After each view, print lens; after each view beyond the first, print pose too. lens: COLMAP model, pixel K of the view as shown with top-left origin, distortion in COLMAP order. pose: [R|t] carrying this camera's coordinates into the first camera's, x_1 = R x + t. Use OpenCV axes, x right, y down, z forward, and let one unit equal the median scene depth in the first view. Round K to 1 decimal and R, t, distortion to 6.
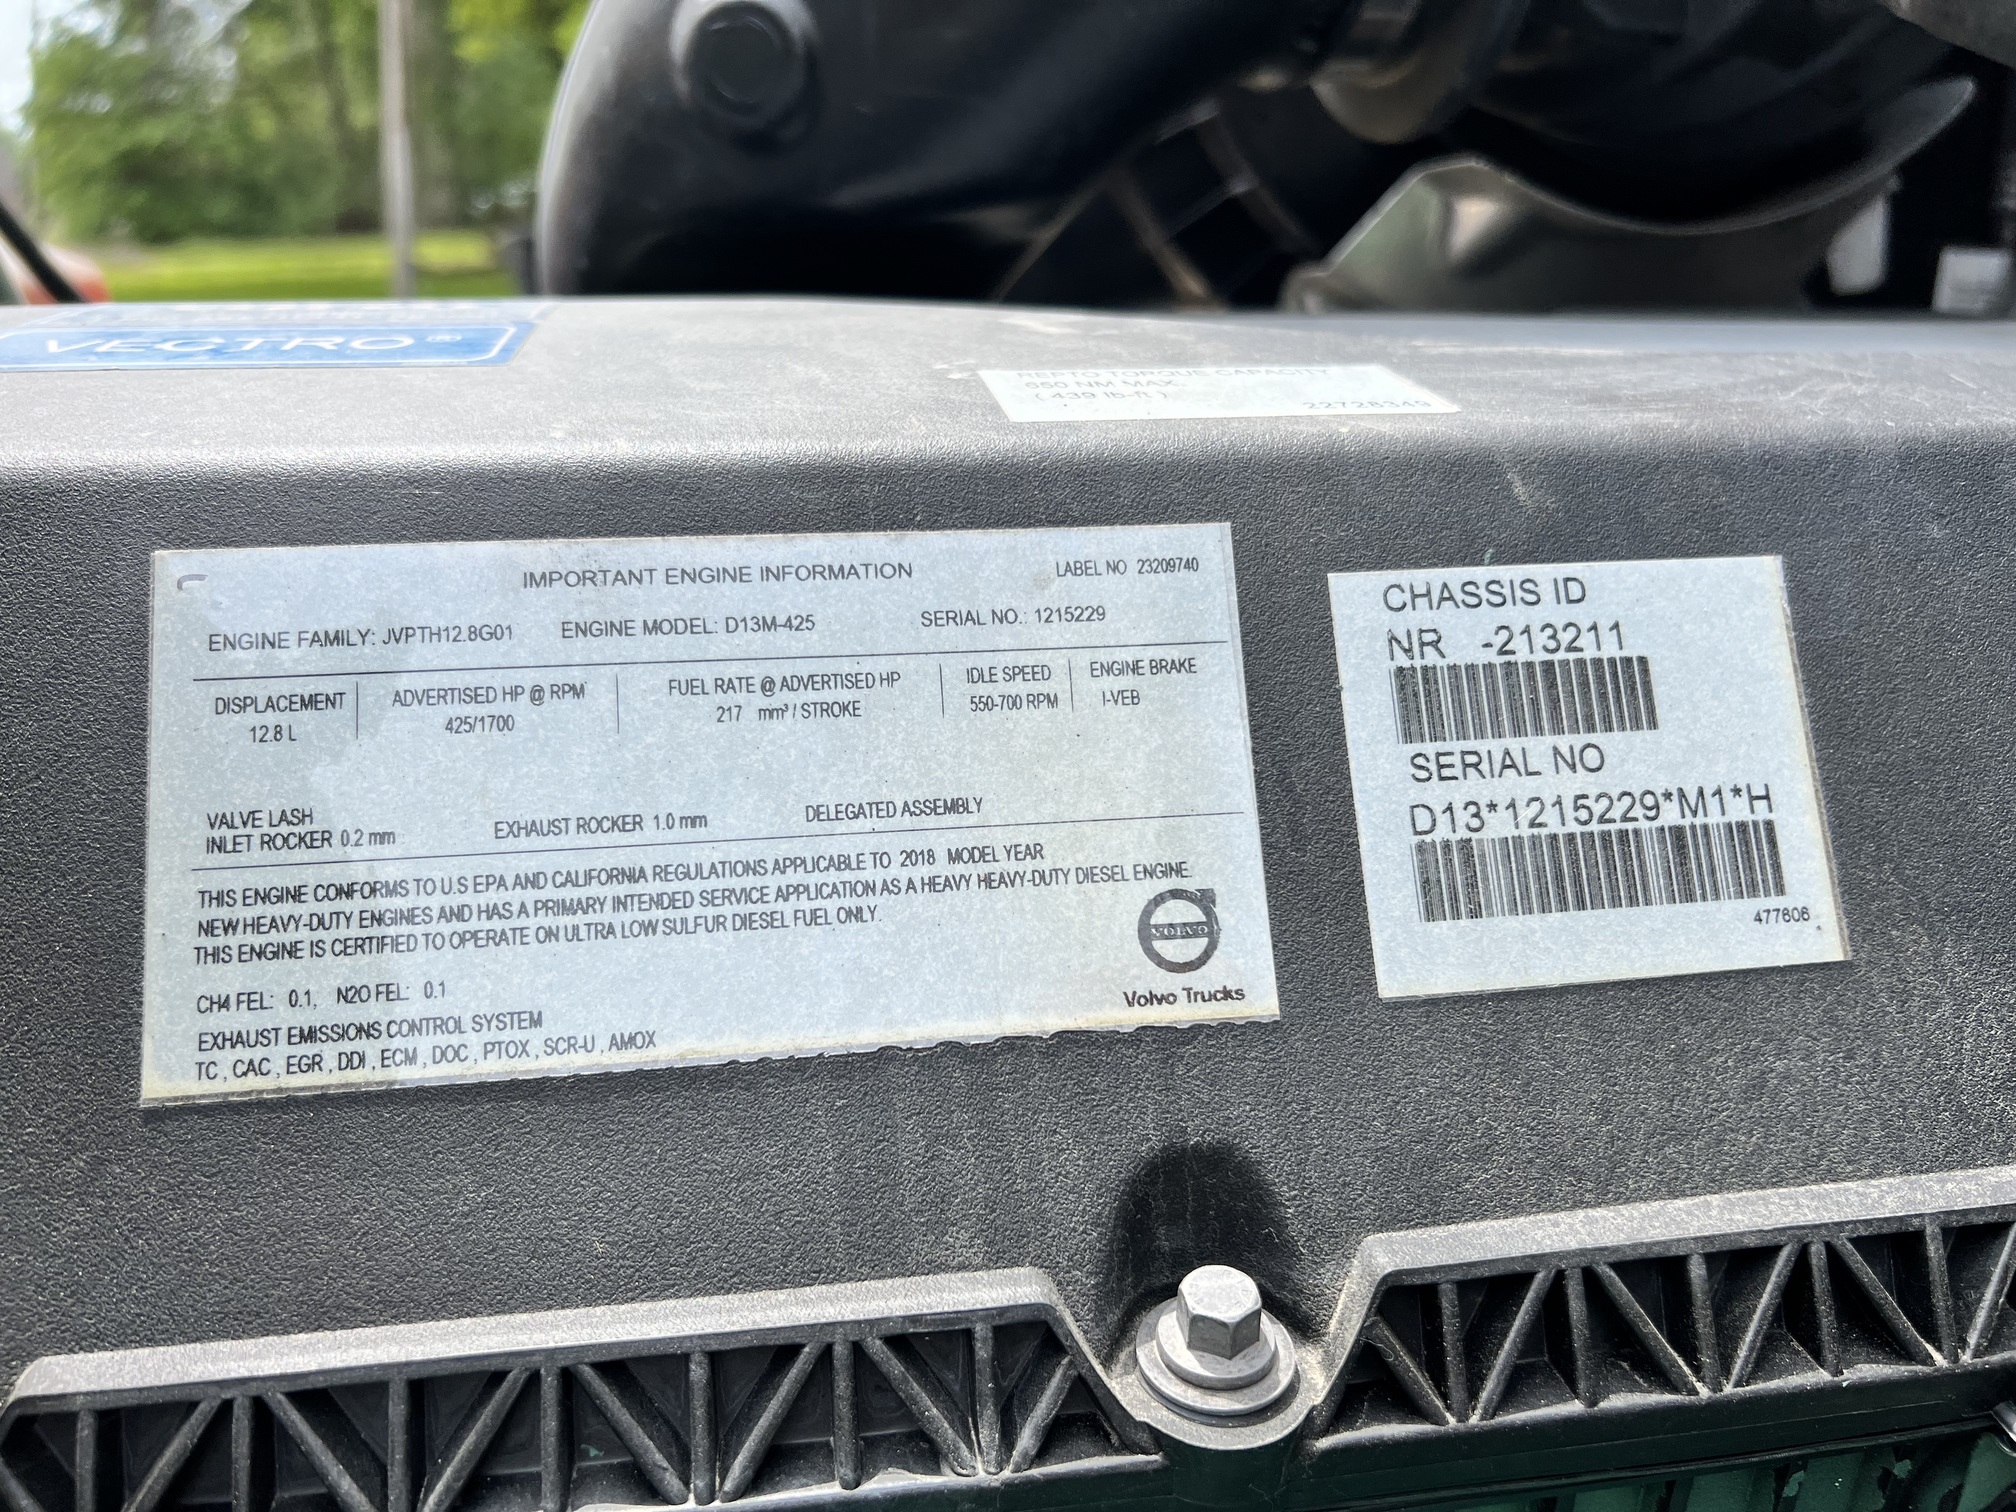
lens RADIAL K [[1527.5, 0, 1005.9], [0, 1527.5, 766.3], [0, 0, 1]] dist [0.089306, -0.182812]
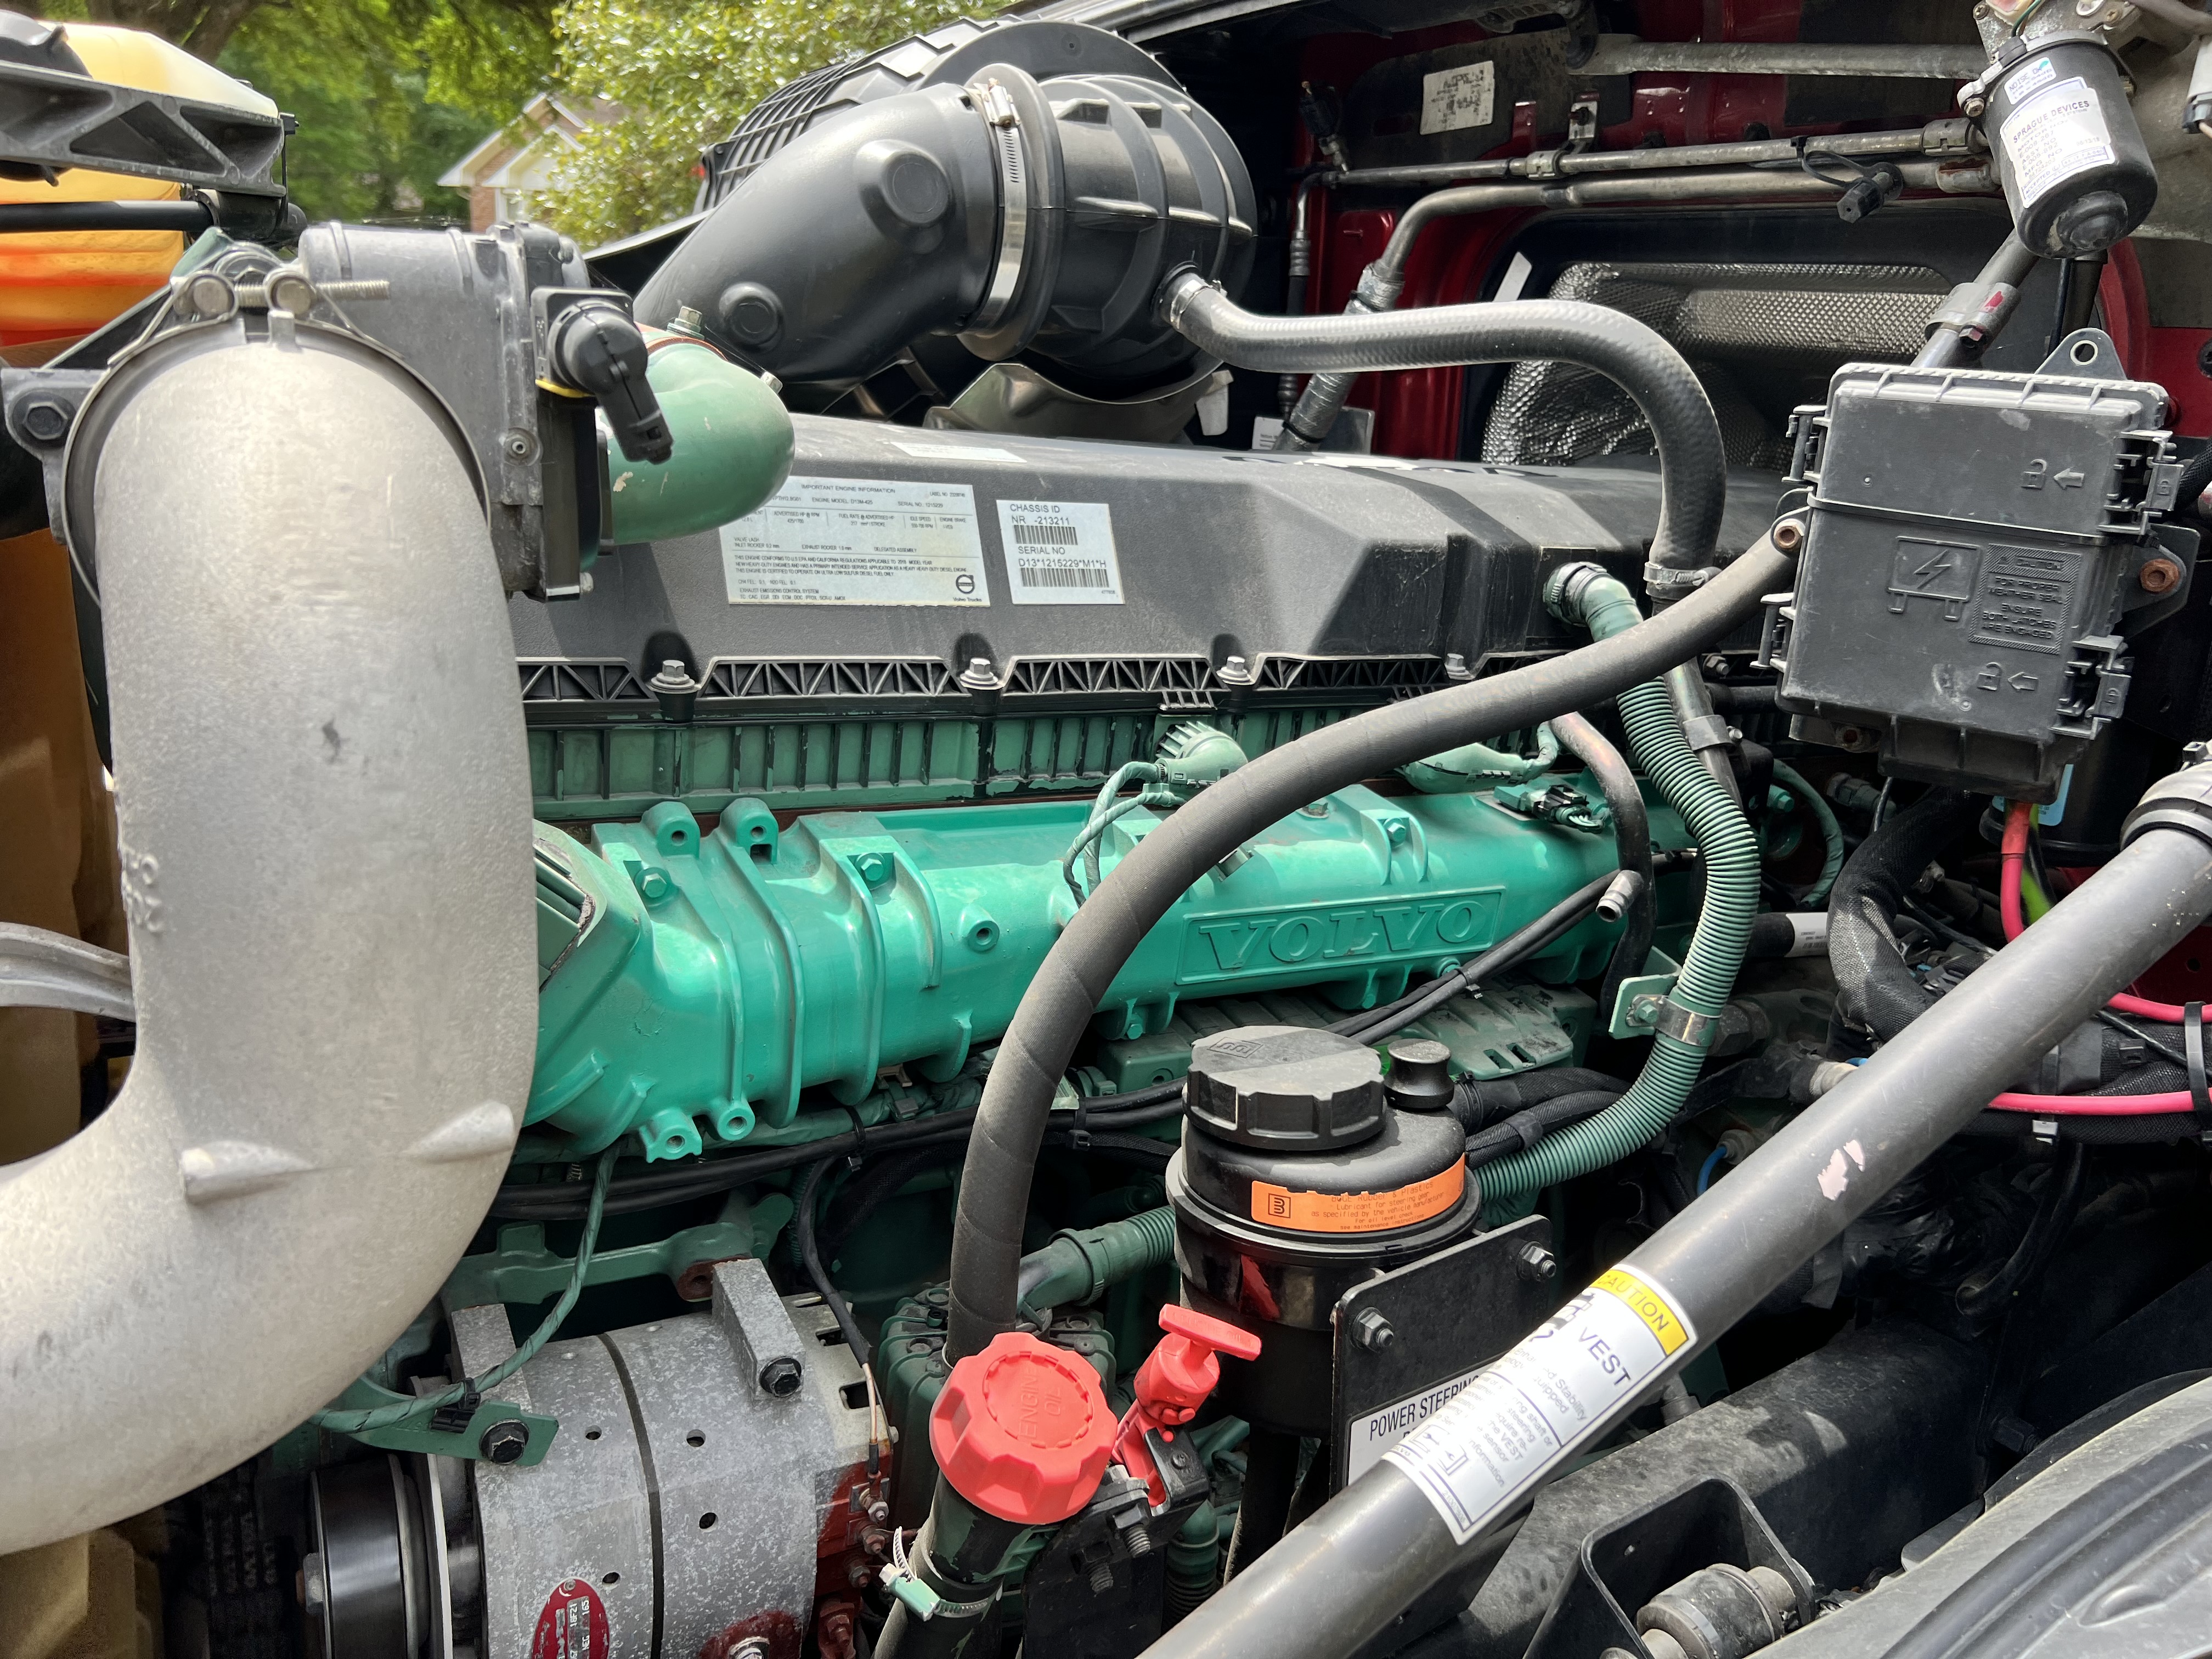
lens RADIAL K [[1676.0, 0, 1103.7], [0, 1676.0, 840.8], [0, 0, 1]] dist [0.089306, -0.182812]
pose [[0.939931, -0.015226, 0.341025, -1.011145], [0.029218, 0.998927, -0.035933, 0.907812], [-0.340112, 0.043739, 0.939367, -3.086301]]
